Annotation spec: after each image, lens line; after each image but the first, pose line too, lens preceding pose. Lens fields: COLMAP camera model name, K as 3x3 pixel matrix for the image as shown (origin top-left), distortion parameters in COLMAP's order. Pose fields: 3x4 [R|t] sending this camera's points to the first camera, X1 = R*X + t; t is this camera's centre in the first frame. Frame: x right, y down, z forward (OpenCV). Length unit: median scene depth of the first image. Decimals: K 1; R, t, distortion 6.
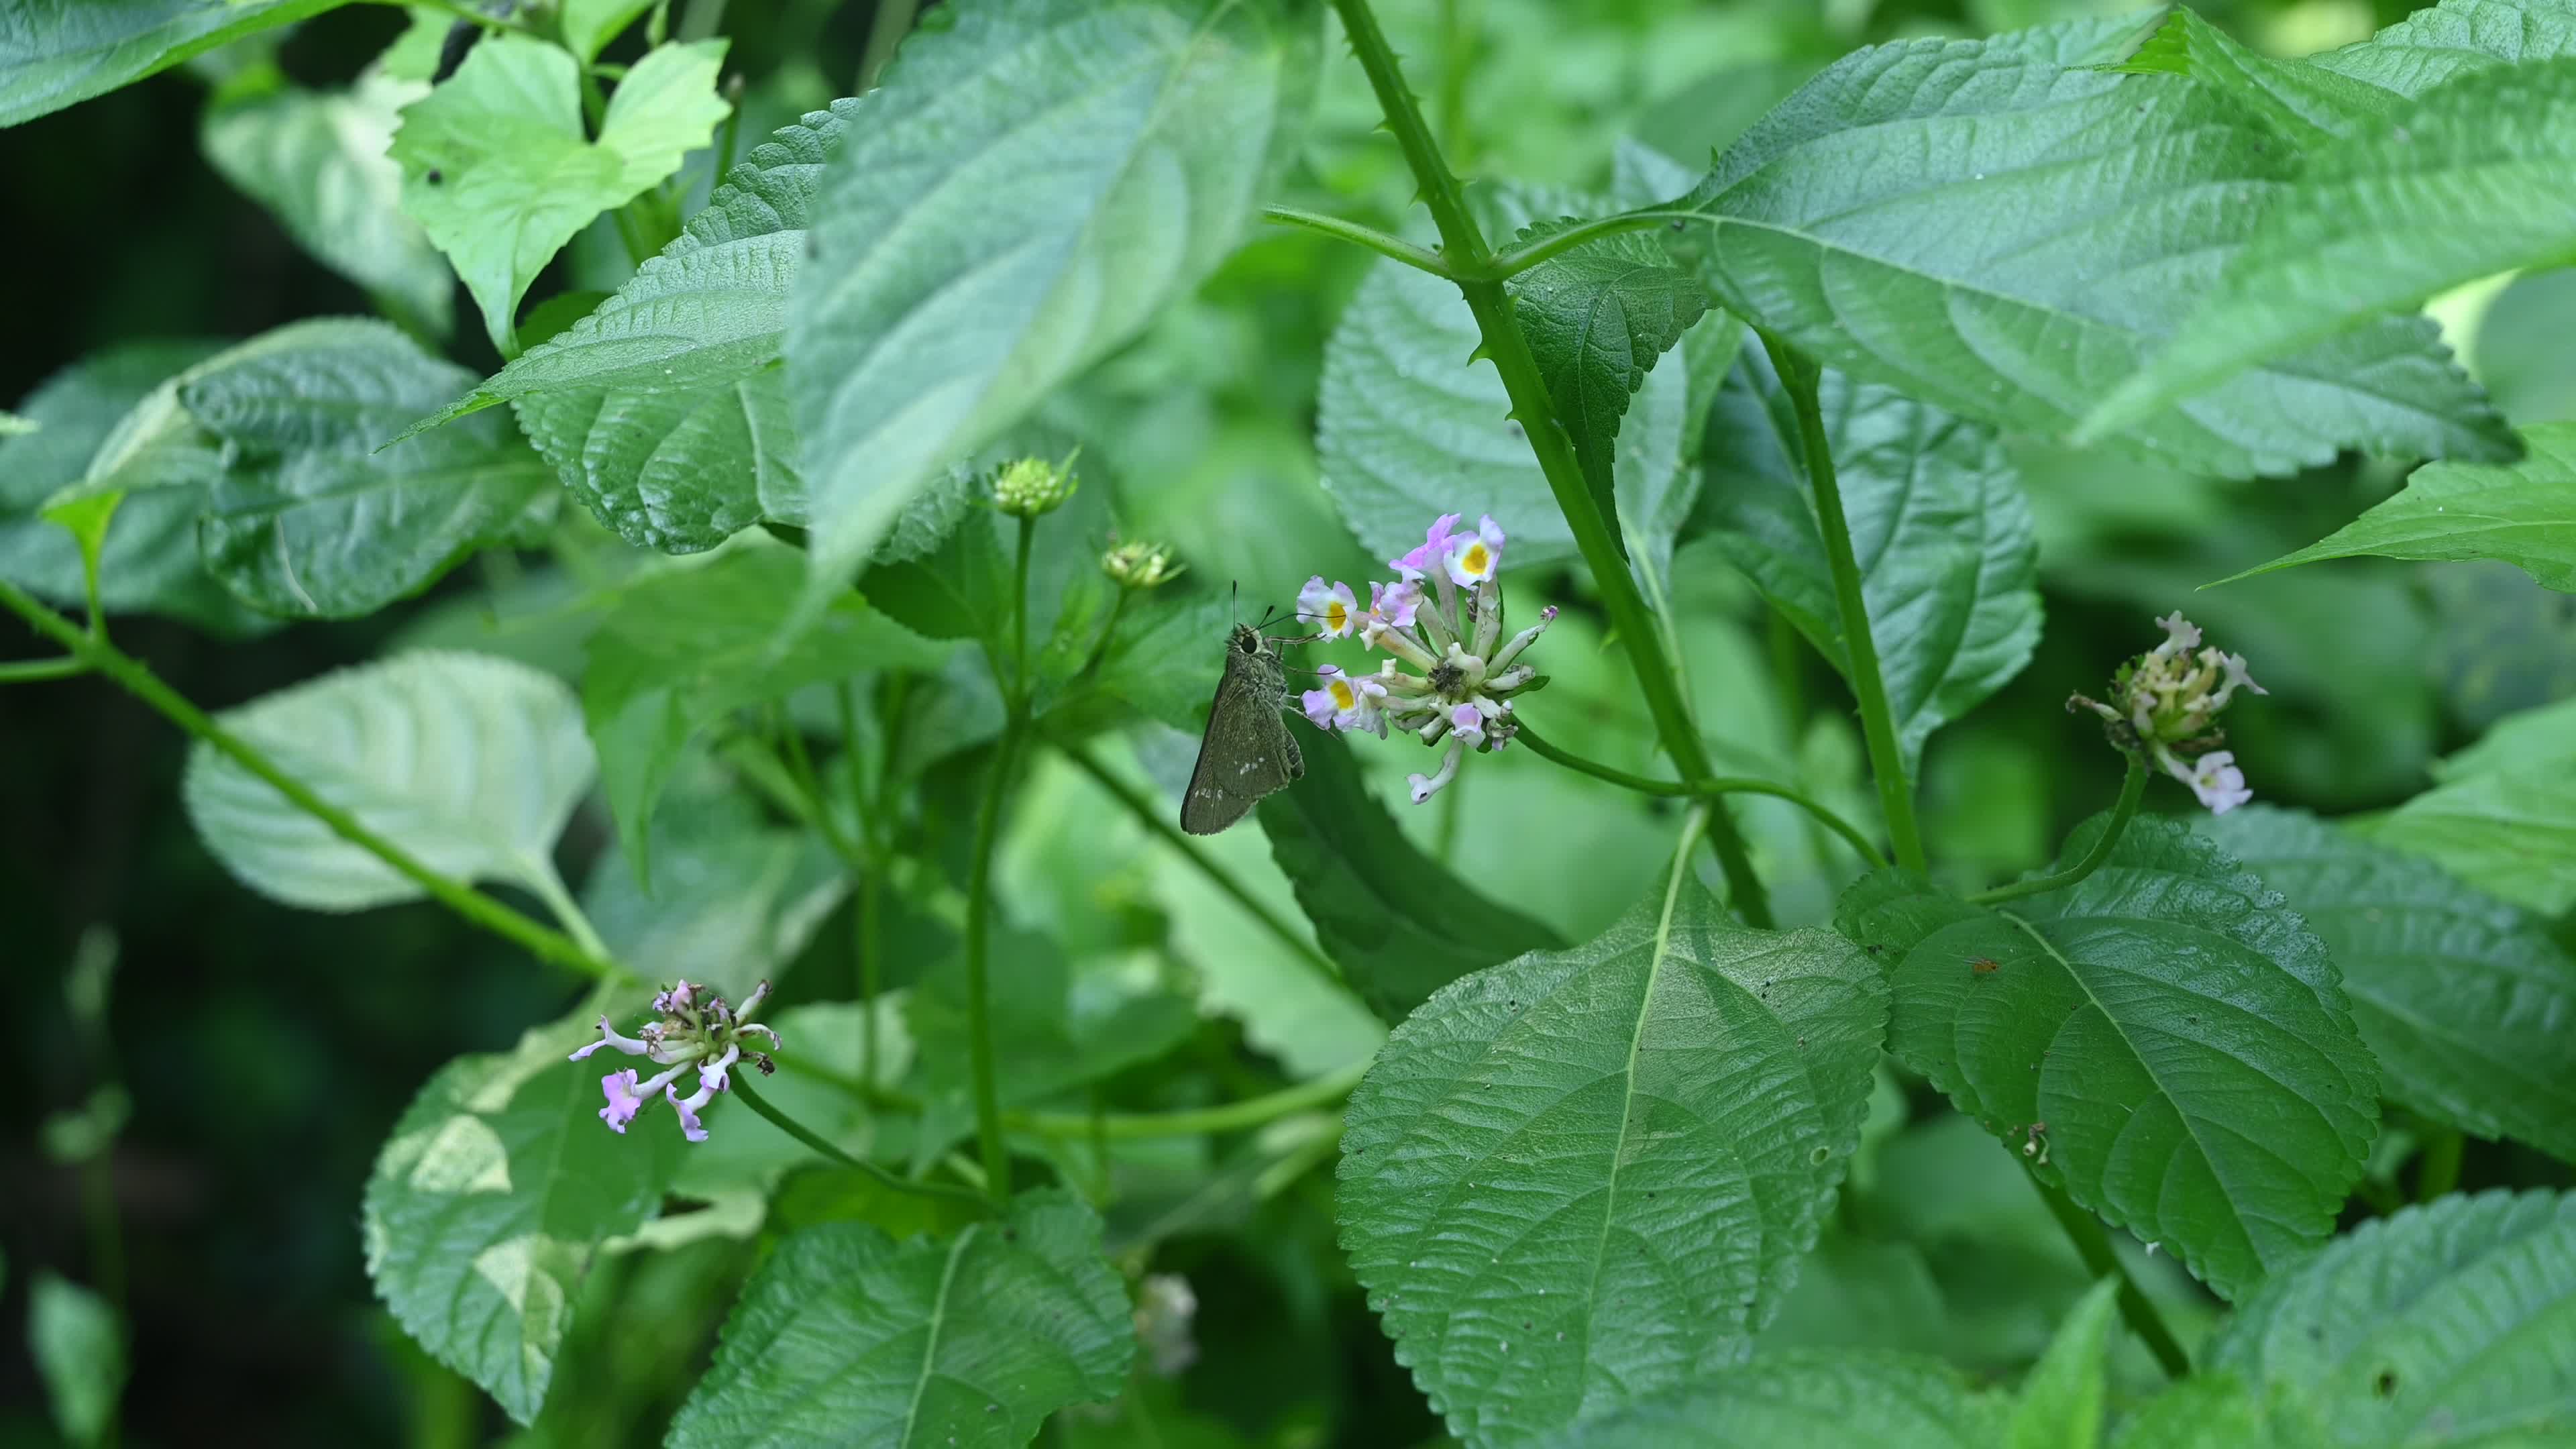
lens RADIAL K [[5147.7, 0, 1291.7], [0, 5147.7, 721.0], [0, 0, 1]] dist [0.107341, 0.000000]
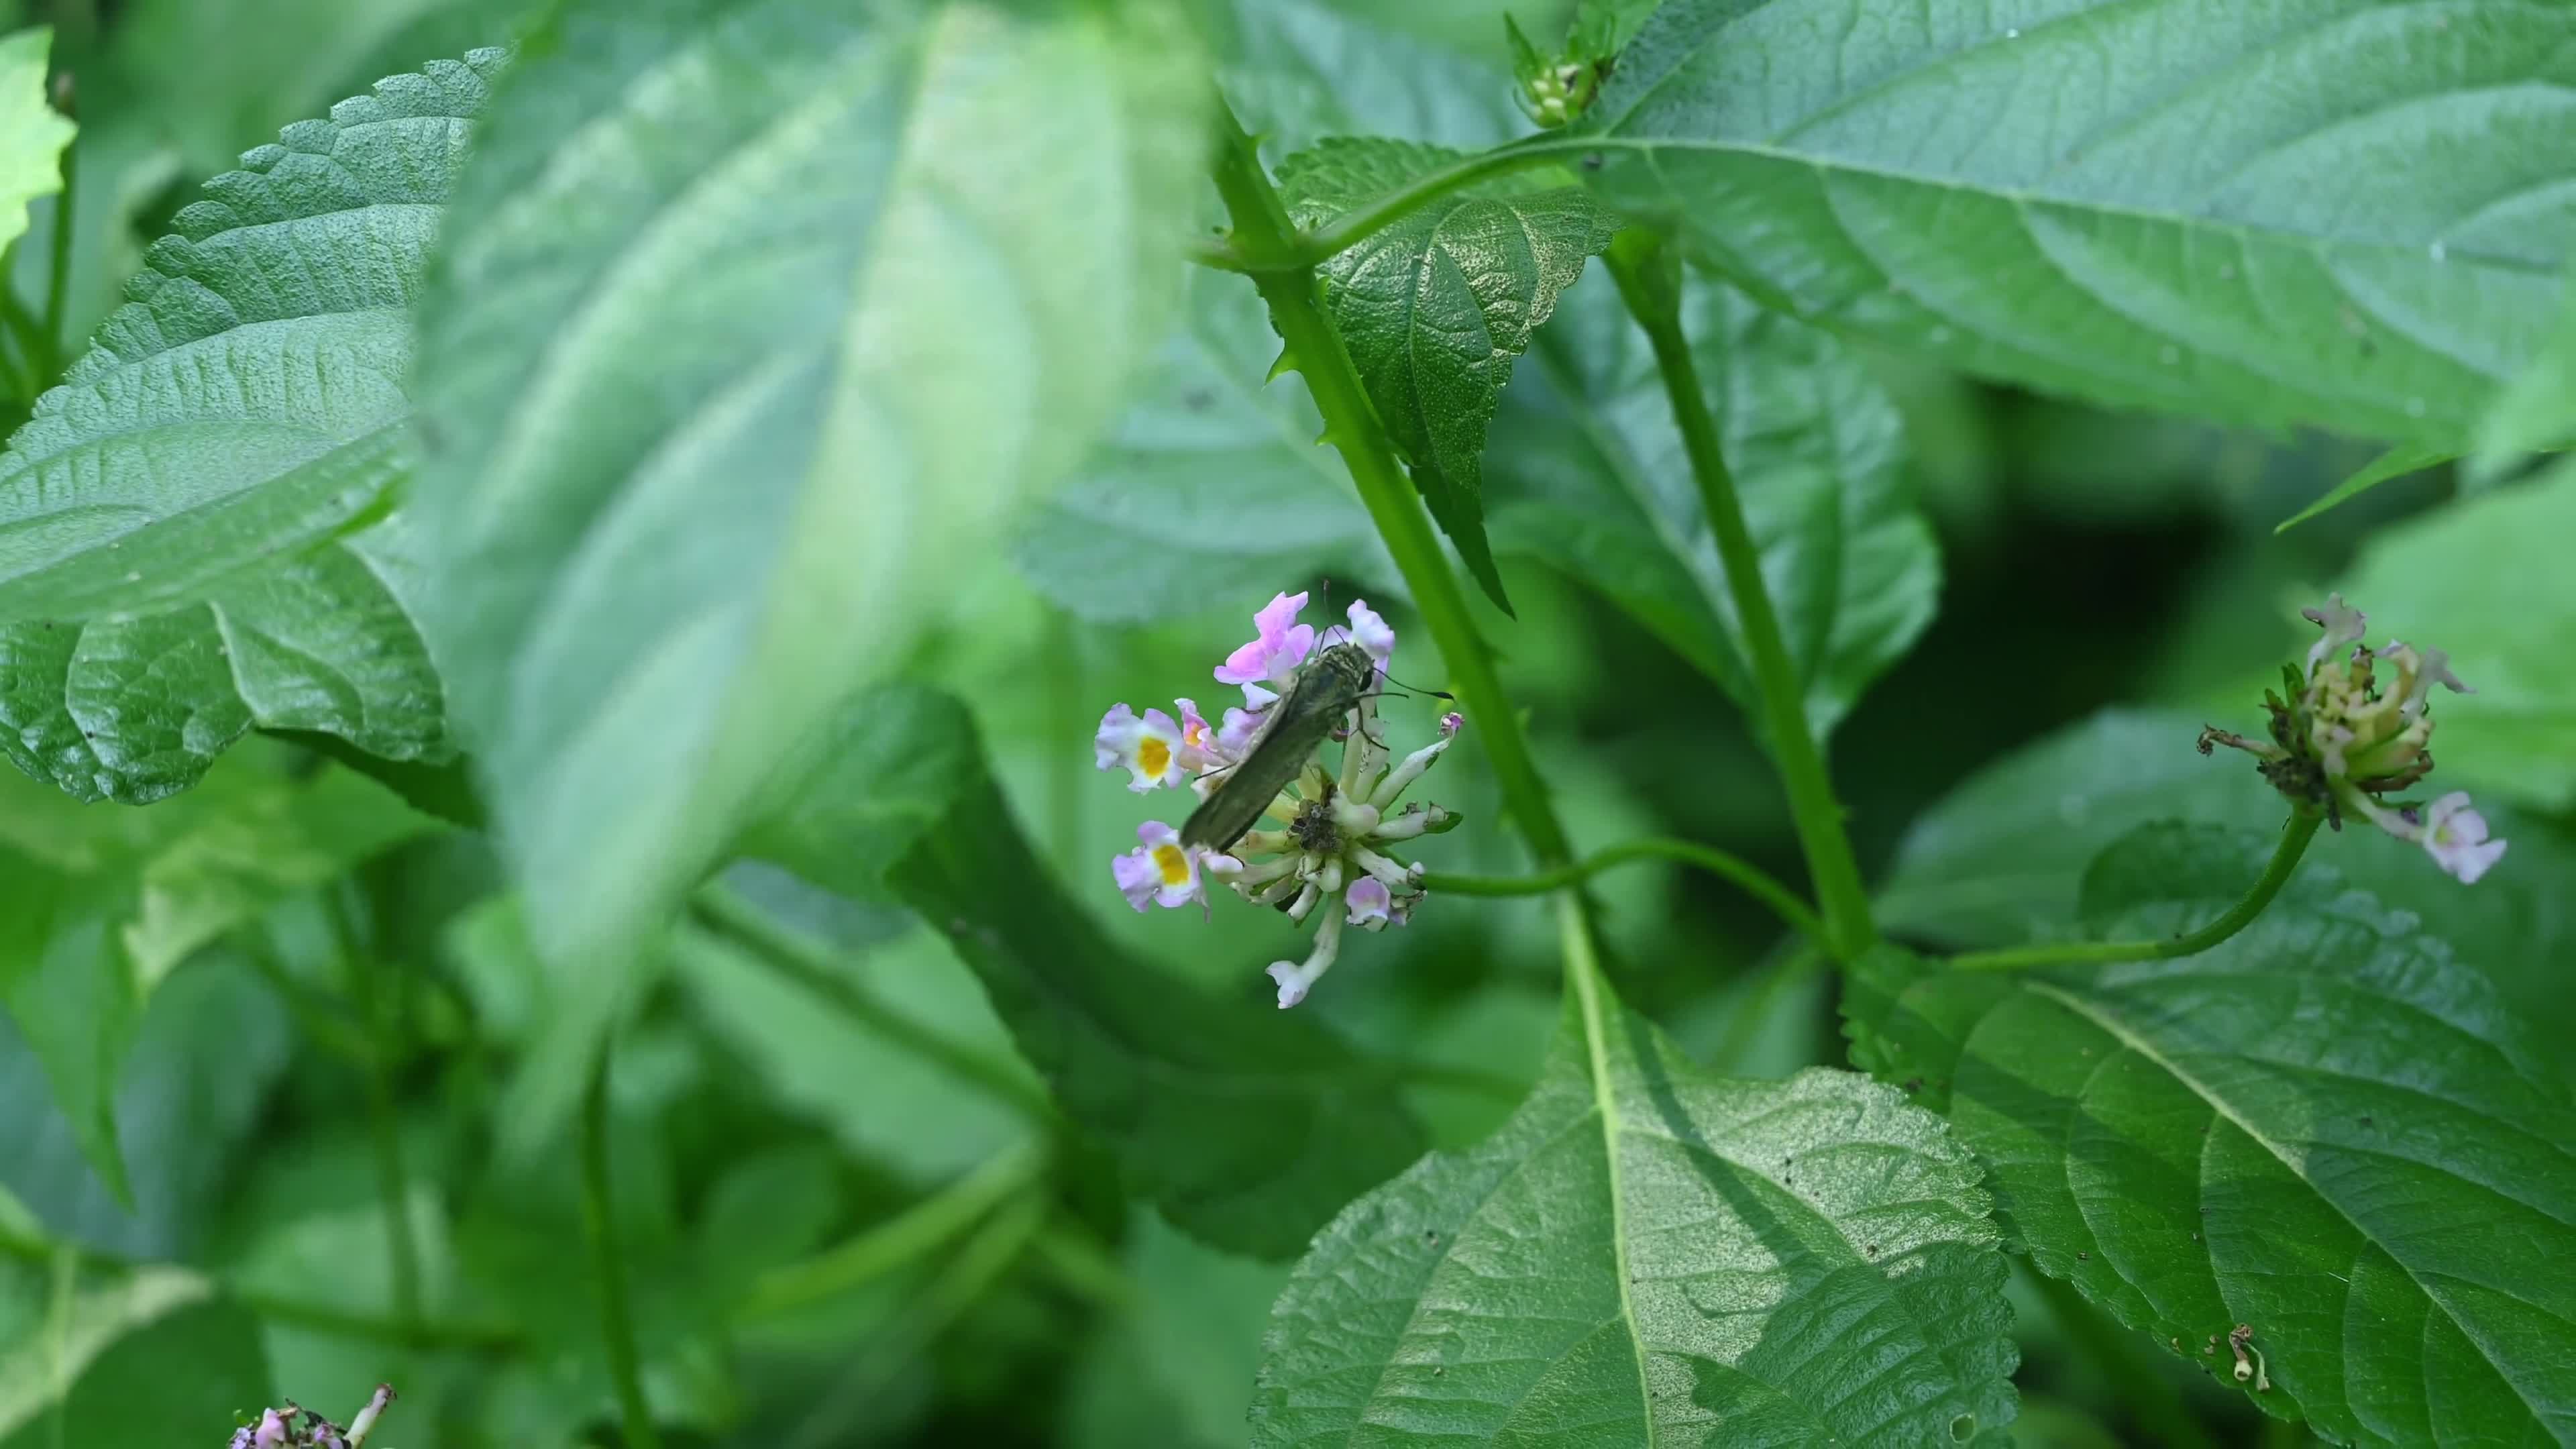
lens RADIAL K [[5147.7, 0, 1286.4], [0, 5147.7, 765.0], [0, 0, 1]] dist [0.107341, 0.000000]
pose [[0.975009, -0.159944, 0.154195, -0.082006], [0.148734, 0.985492, 0.081760, -0.076290], [-0.165035, -0.056782, 0.984652, 0.309364]]
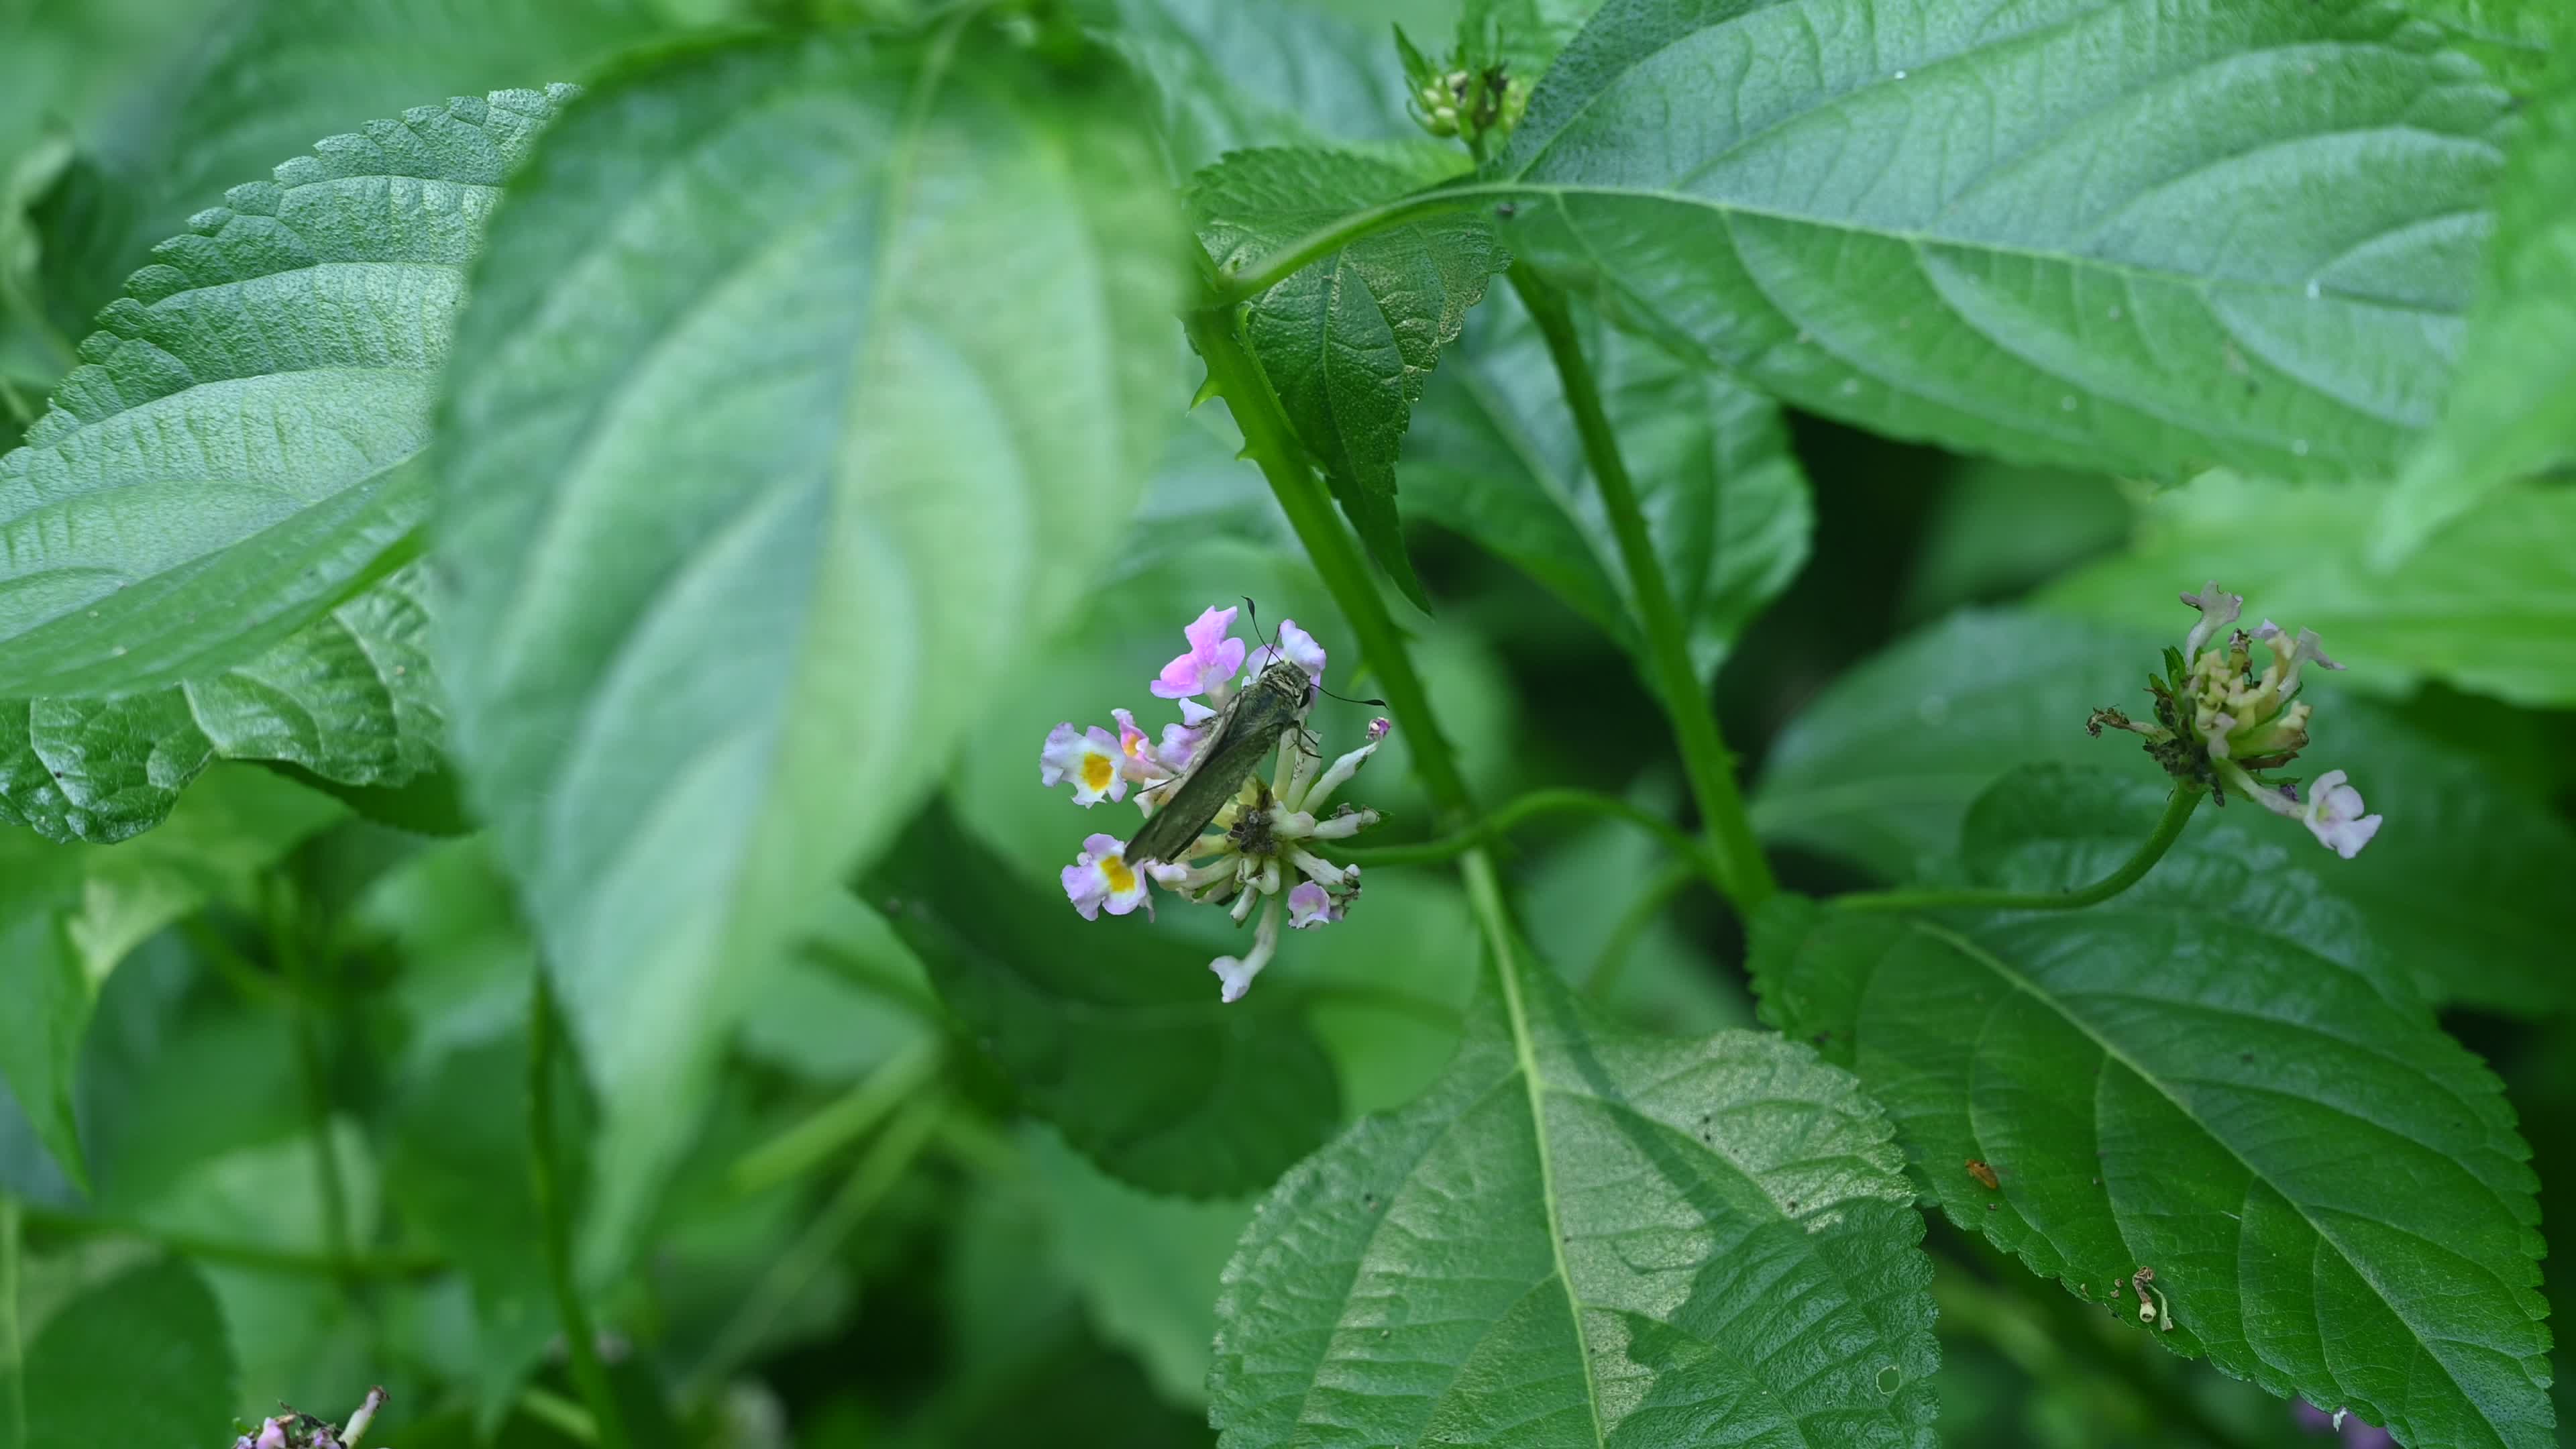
lens RADIAL K [[5147.7, 0, 1283.1], [0, 5147.7, 718.0], [0, 0, 1]] dist [0.107341, 0.000000]
pose [[0.960422, -0.204814, 0.188790, -0.103539], [0.181227, 0.974147, 0.134885, -0.125512], [-0.211535, -0.095333, 0.972710, 0.282827]]
